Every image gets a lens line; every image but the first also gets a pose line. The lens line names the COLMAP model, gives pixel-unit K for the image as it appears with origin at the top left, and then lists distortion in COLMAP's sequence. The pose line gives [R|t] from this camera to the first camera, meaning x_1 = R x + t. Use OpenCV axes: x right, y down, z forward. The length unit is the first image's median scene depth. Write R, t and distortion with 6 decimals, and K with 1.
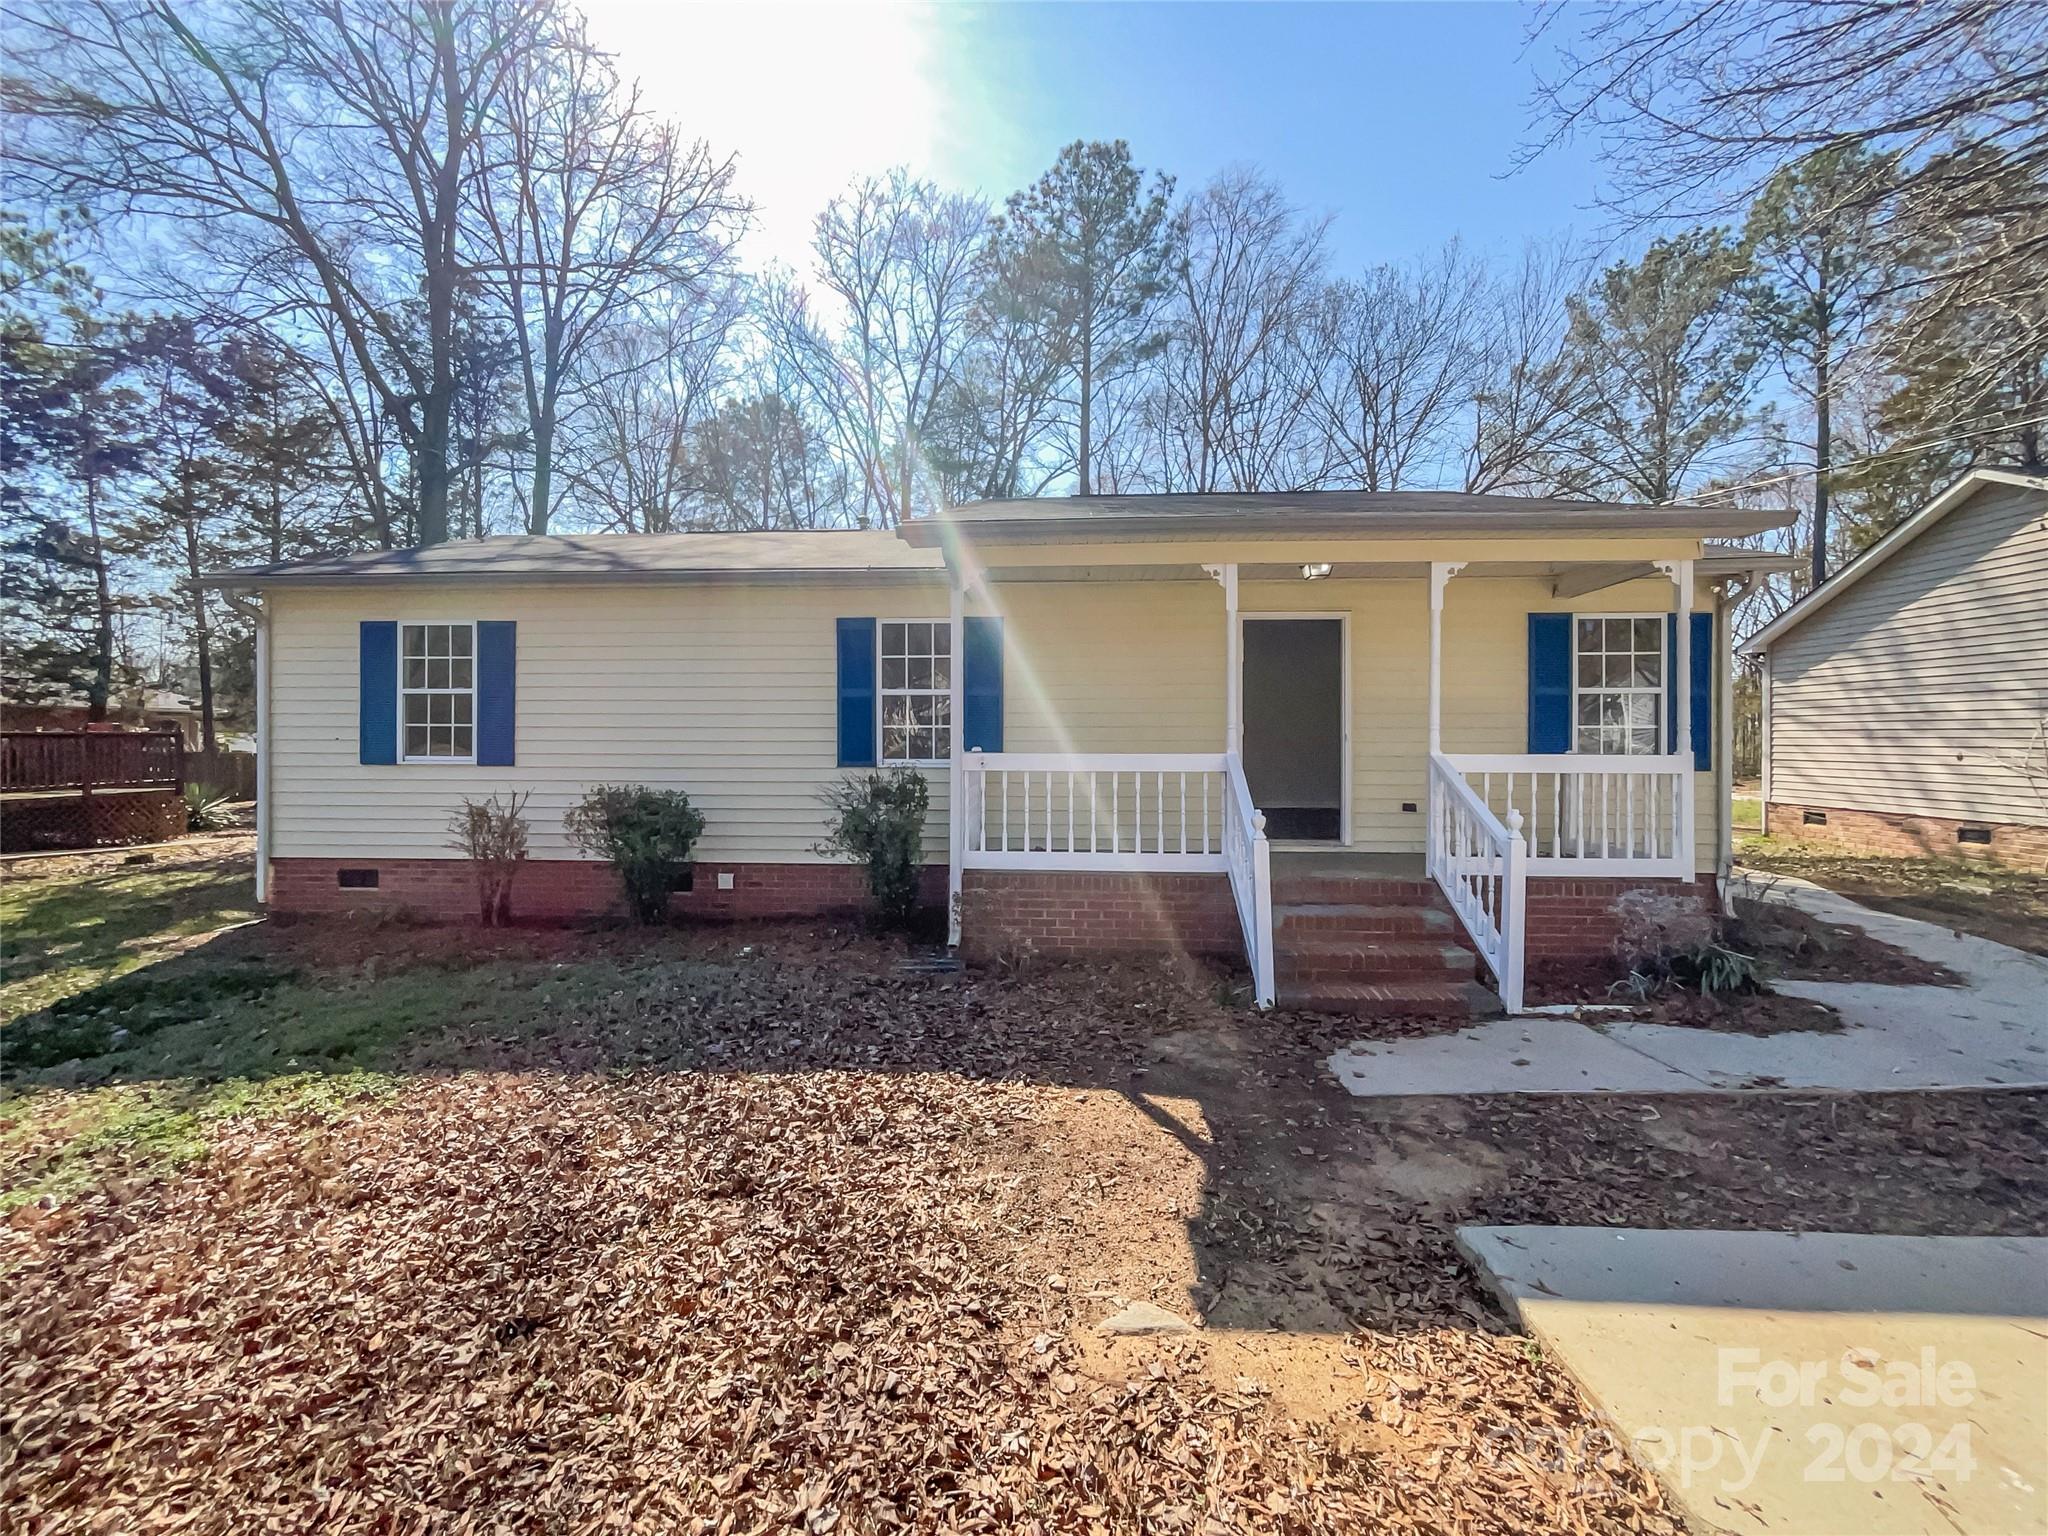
lens RADIAL K [[824.6, 0, 1024.0], [0, 824.6, 768.0], [0, 0, 1]] dist [-0.013454, 0.007513]
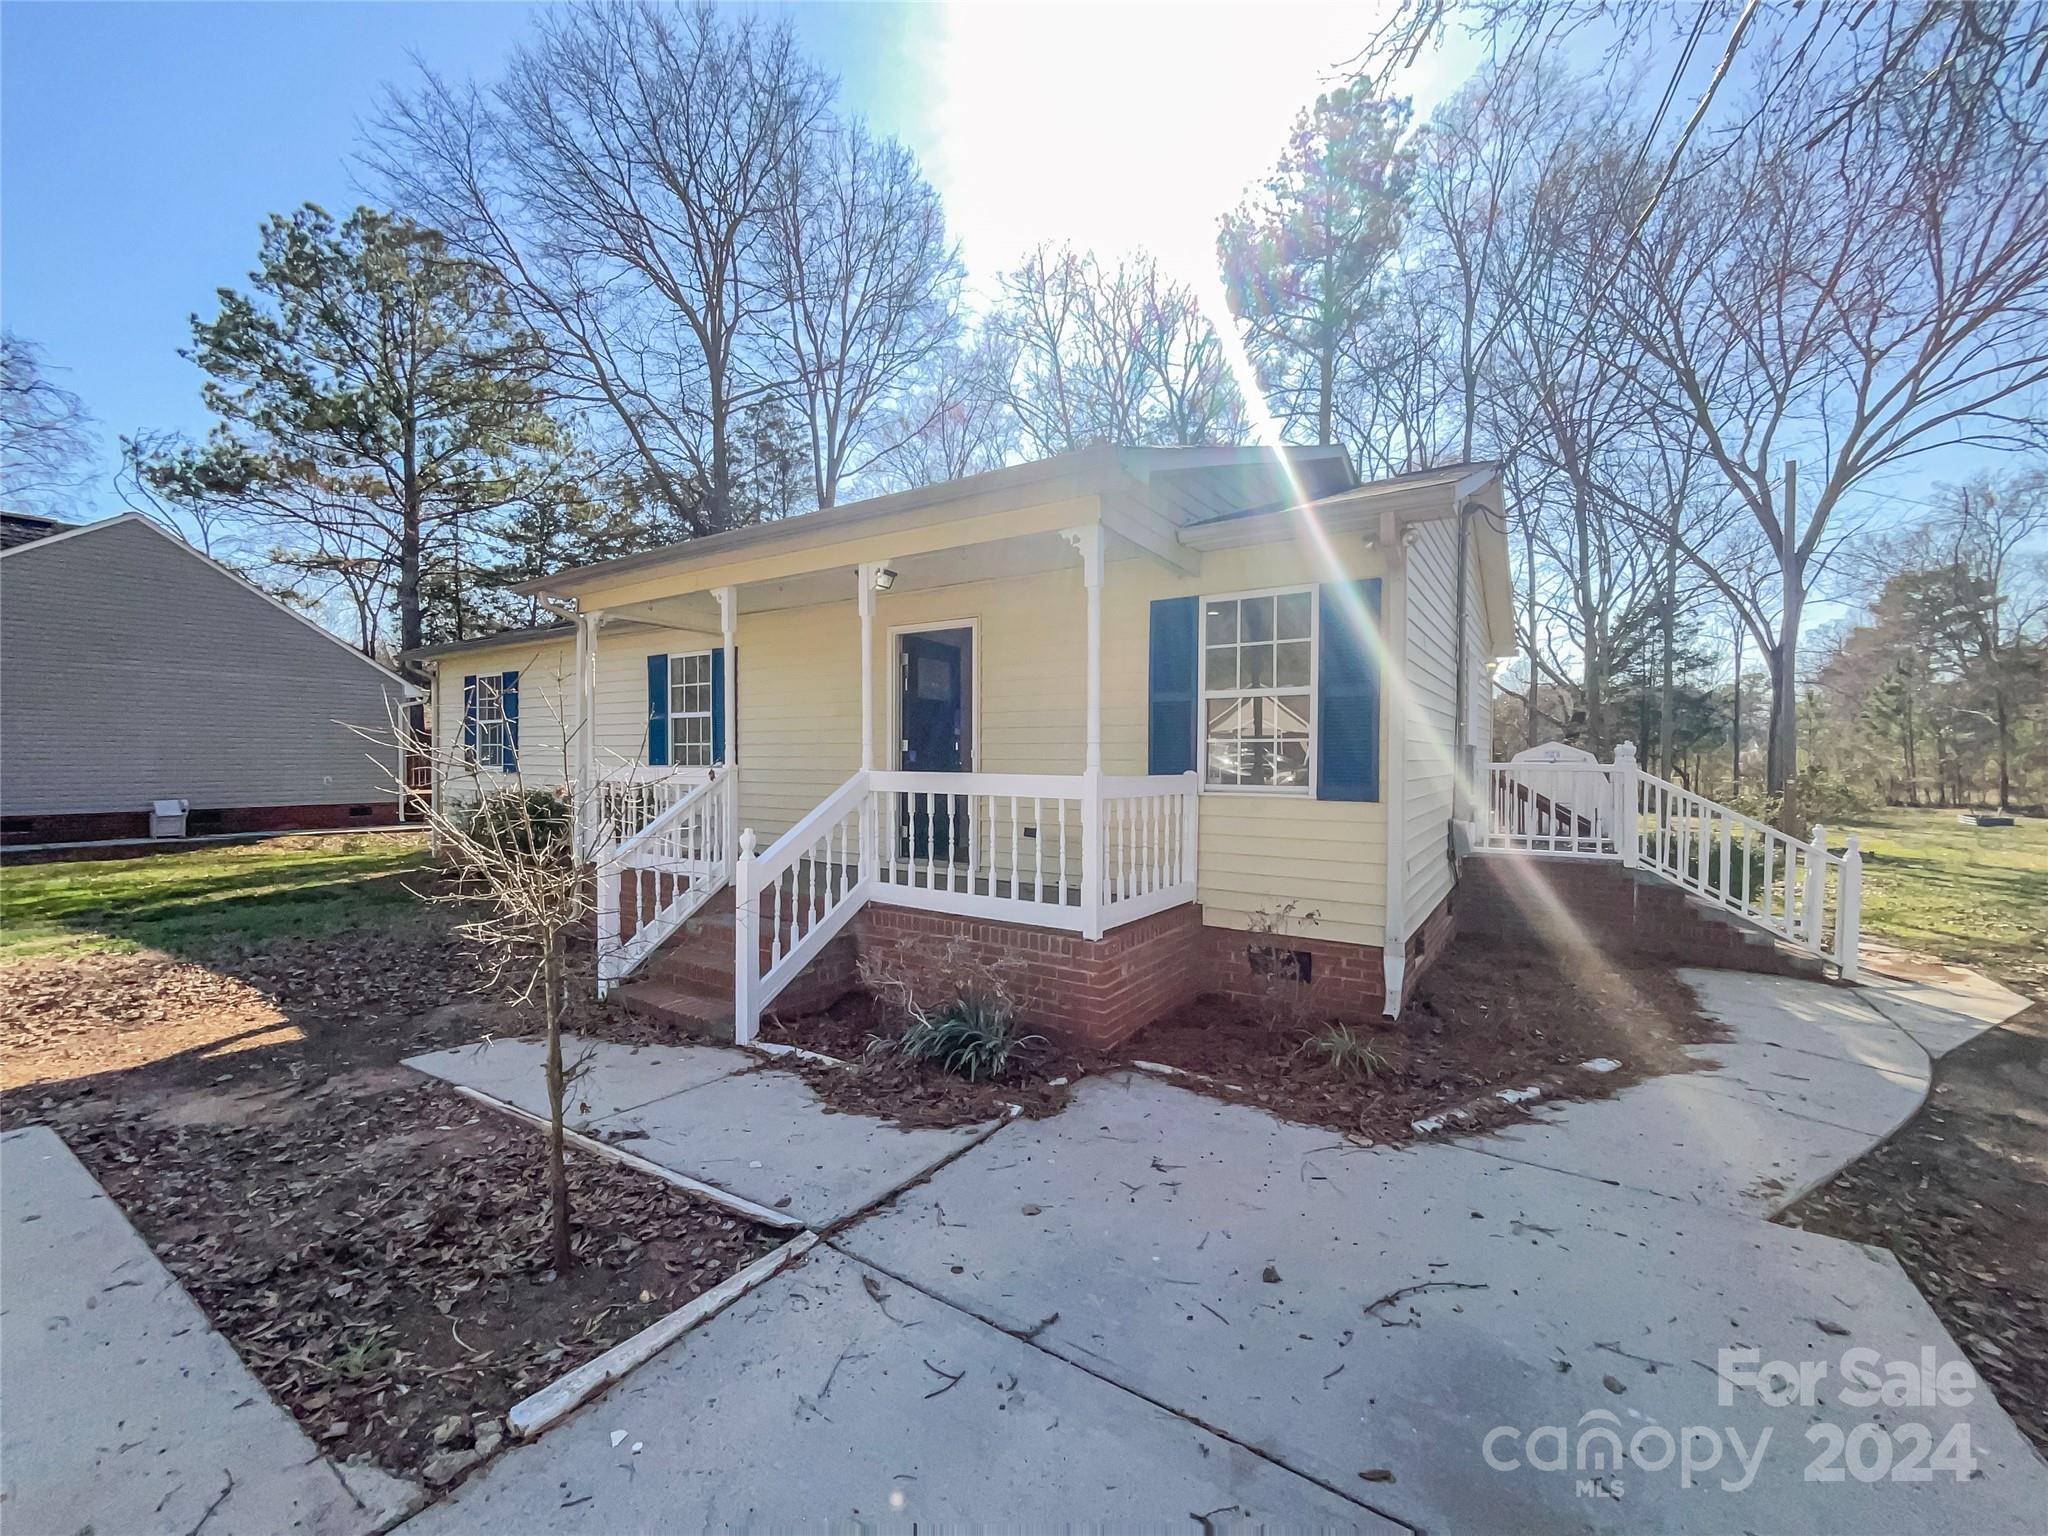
lens RADIAL K [[824.6, 0, 1024.0], [0, 824.6, 768.0], [0, 0, 1]] dist [-0.013454, 0.007513]
pose [[0.868156, 0.007145, -0.496240, 1.328503], [-0.018502, 0.999667, -0.017976, -0.006009], [0.495947, 0.024787, 0.867999, 0.332672]]
